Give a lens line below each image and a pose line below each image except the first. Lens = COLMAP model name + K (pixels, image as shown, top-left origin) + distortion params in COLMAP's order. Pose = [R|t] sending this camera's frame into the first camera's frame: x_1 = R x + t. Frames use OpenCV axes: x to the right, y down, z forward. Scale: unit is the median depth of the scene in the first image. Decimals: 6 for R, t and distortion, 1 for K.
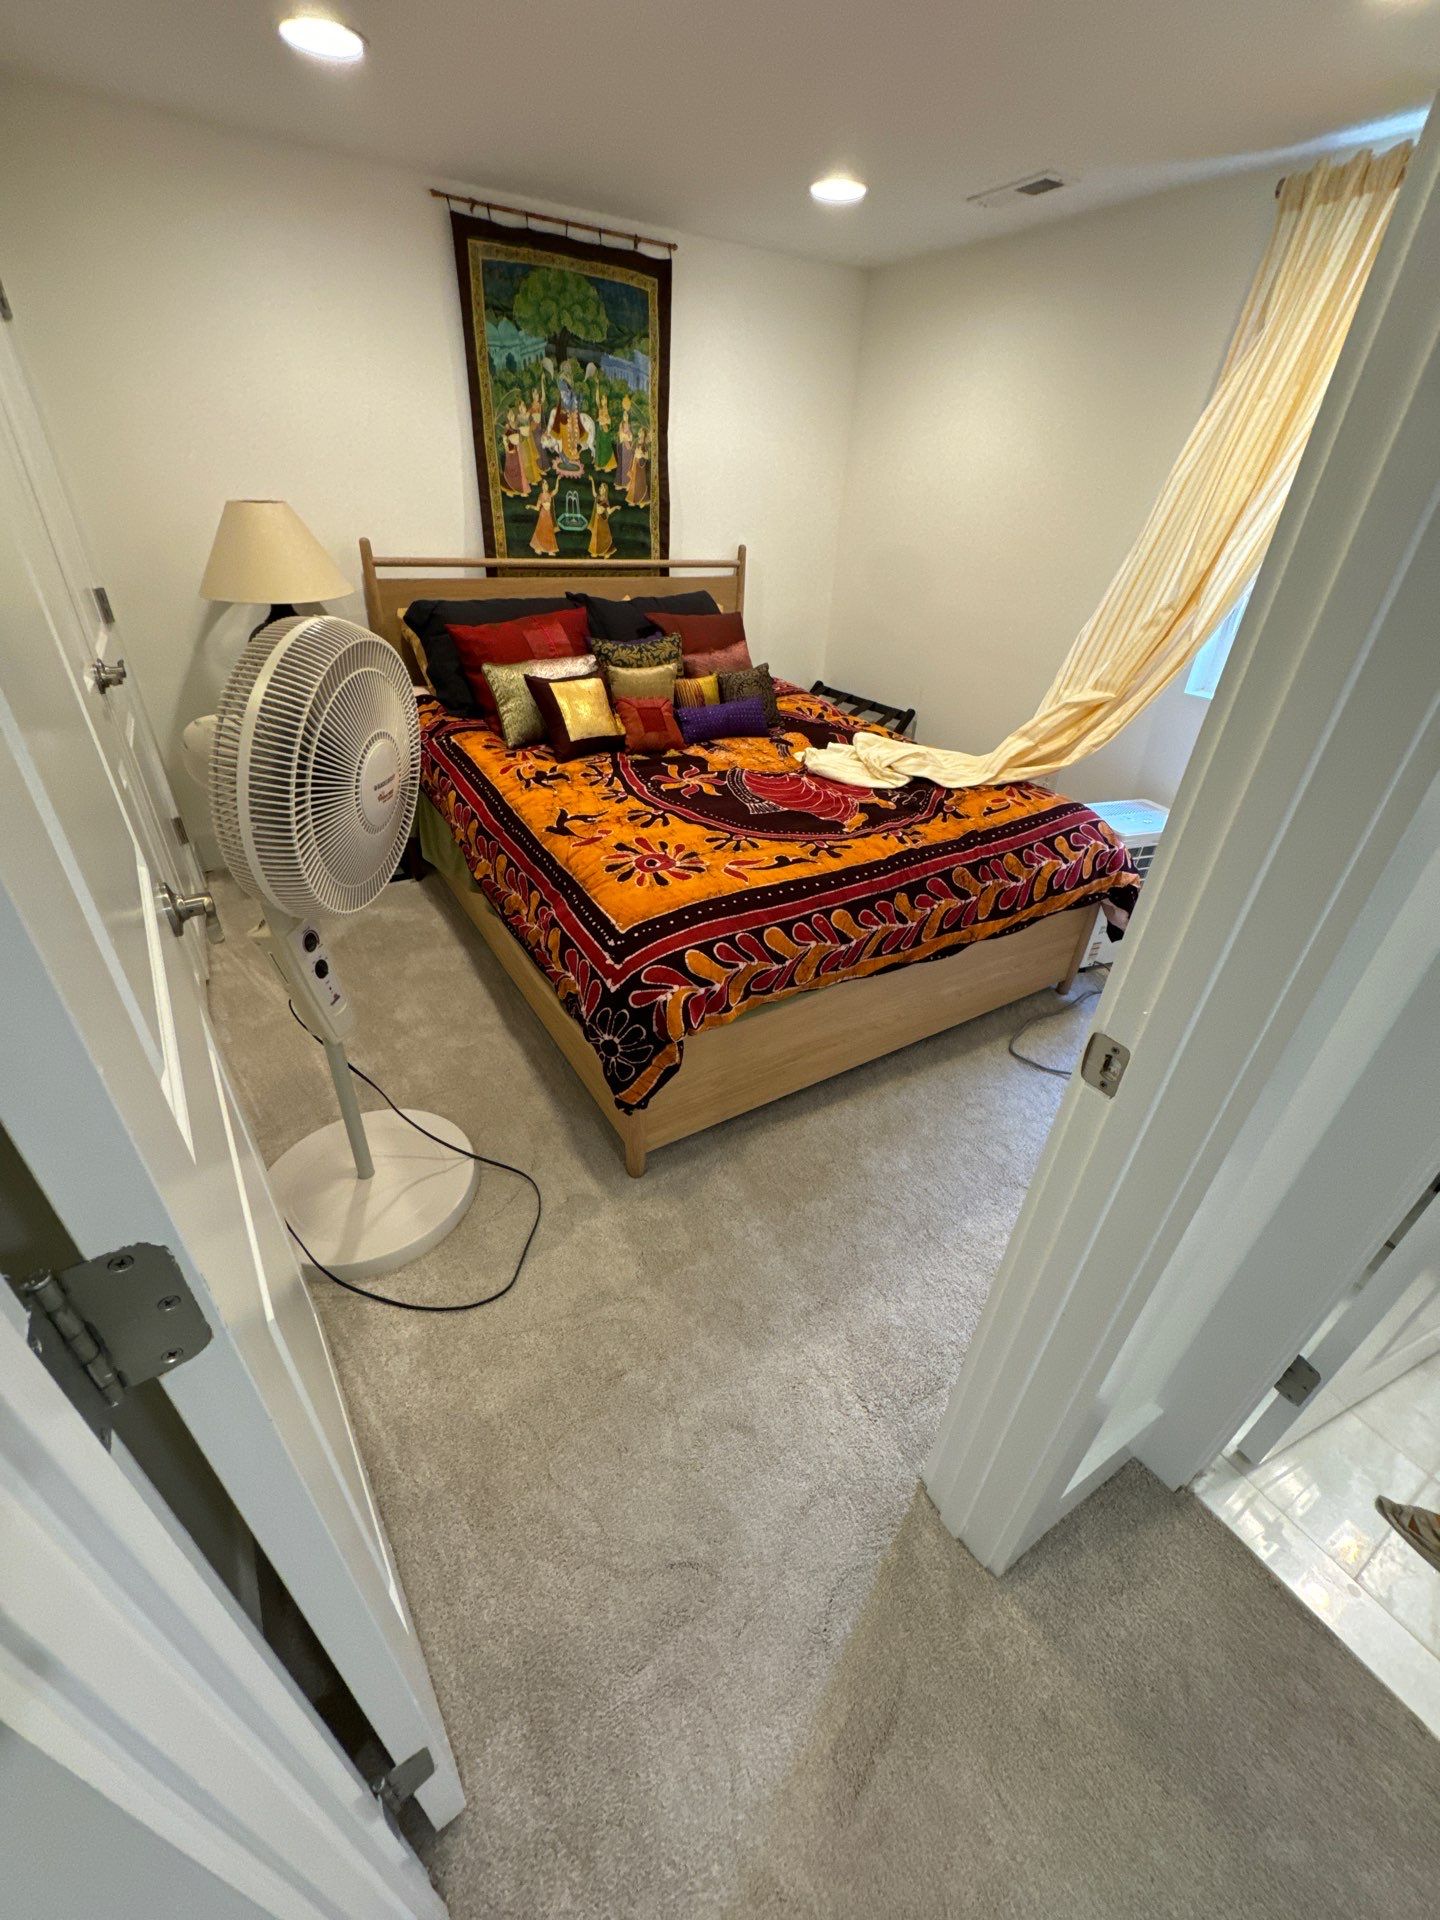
lens RADIAL K [[763.5, 0, 720.0], [0, 763.5, 960.0], [0, 0, 1]] dist [0.000596, 0.000886]
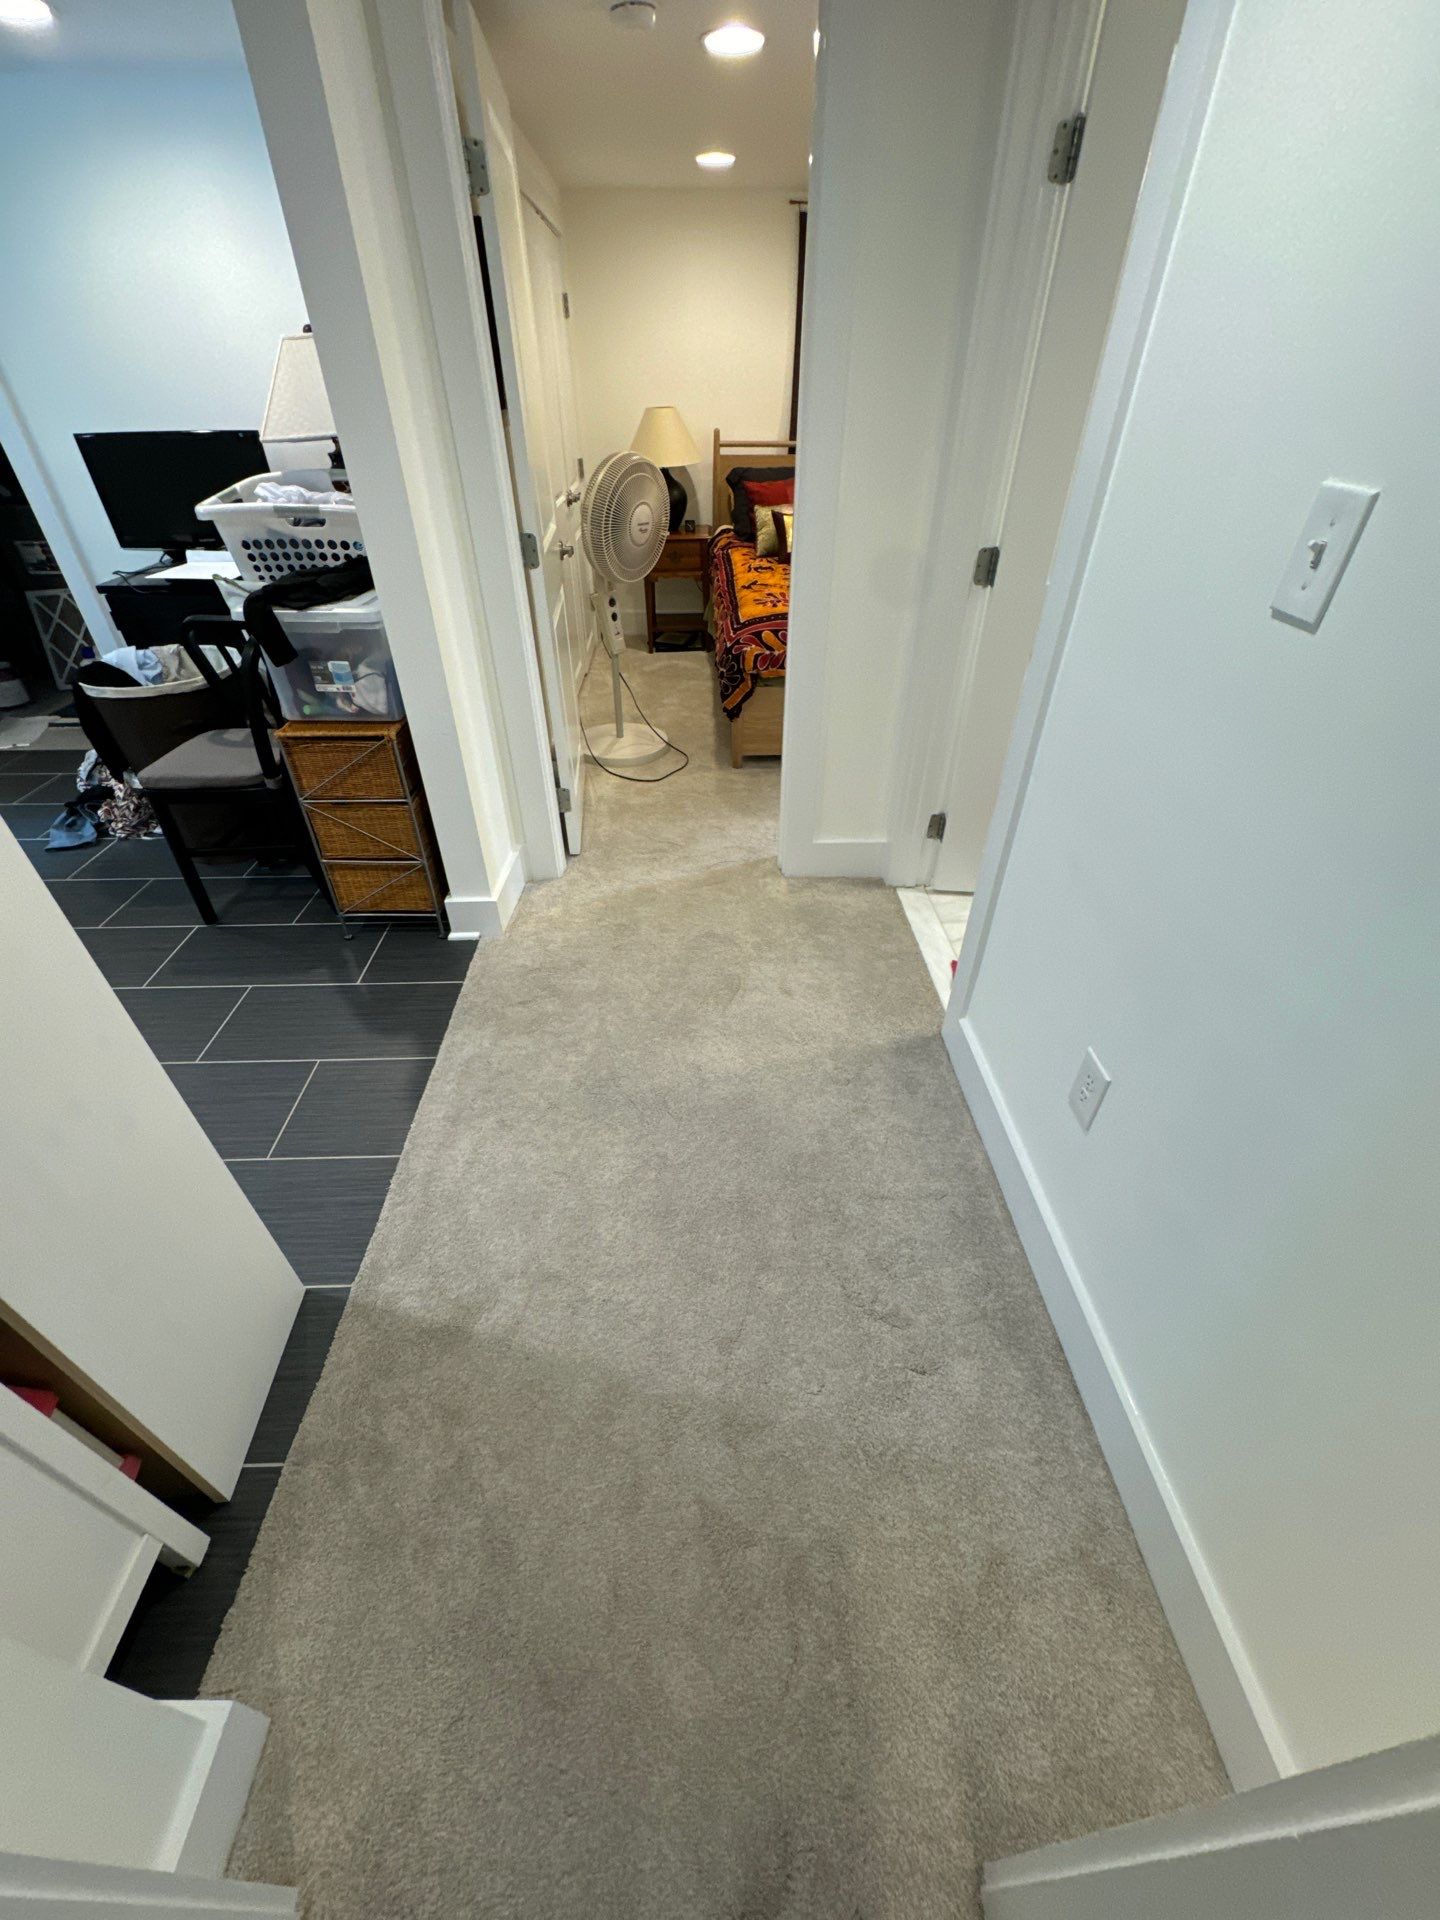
lens RADIAL K [[763.5, 0, 720.0], [0, 763.5, 960.0], [0, 0, 1]] dist [0.000596, 0.000886]
pose [[0.871495, 0.258693, -0.416622, 0.904383], [-0.220144, 0.965511, 0.139014, 0.564601], [0.438215, -0.029433, 0.898388, -0.892576]]
